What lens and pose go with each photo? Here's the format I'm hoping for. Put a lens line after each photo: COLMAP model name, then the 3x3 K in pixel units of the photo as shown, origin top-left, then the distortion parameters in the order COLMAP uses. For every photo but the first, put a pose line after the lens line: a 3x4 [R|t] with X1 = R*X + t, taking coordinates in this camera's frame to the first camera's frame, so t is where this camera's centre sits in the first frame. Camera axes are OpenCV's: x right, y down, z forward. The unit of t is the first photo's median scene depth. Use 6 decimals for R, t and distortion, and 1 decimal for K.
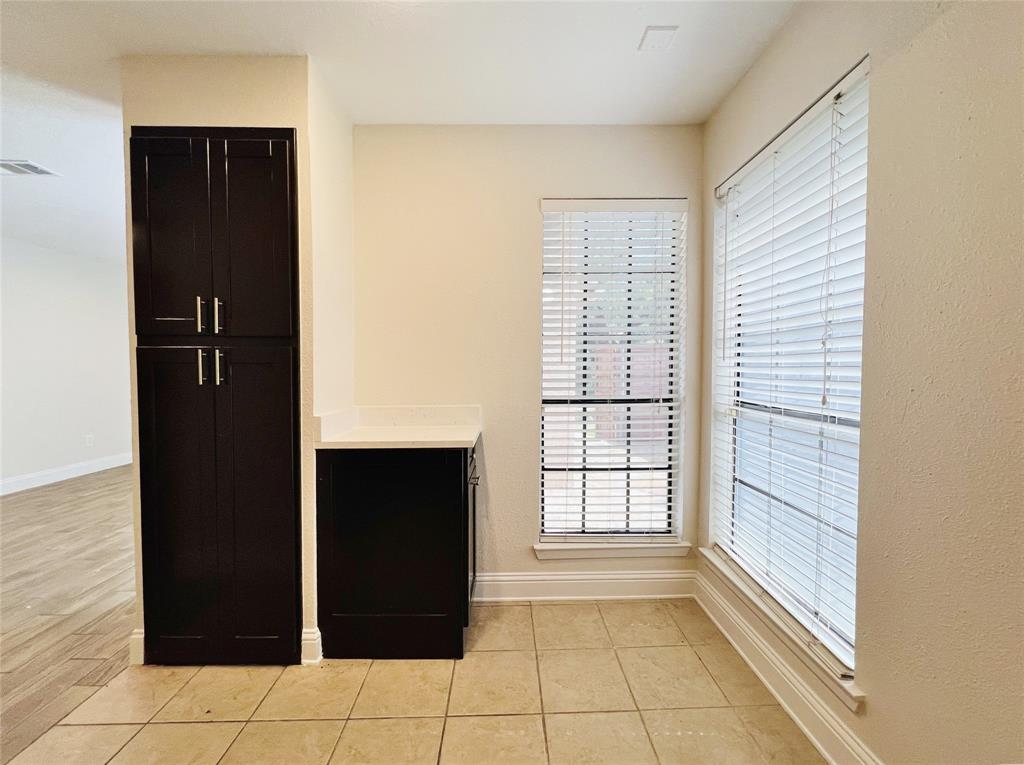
lens RADIAL K [[436.3, 0, 514.7], [0, 436.3, 383.1], [0, 0, 1]] dist [-0.000299, 0.000576]
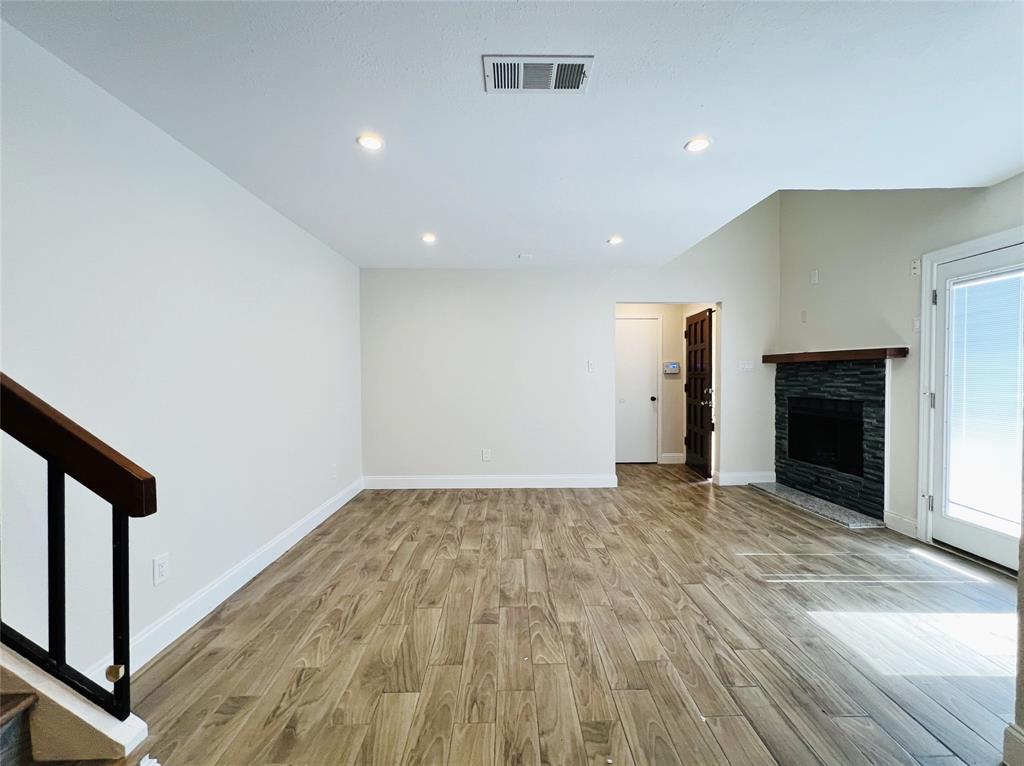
lens RADIAL K [[436.3, 0, 514.7], [0, 436.3, 383.6], [0, 0, 1]] dist [-0.000299, 0.000576]
pose [[0.999875, -0.009001, 0.012985, -1.063348], [0.009008, 0.999959, -0.000454, -0.040241], [-0.012980, 0.000571, 0.999916, 0.330182]]
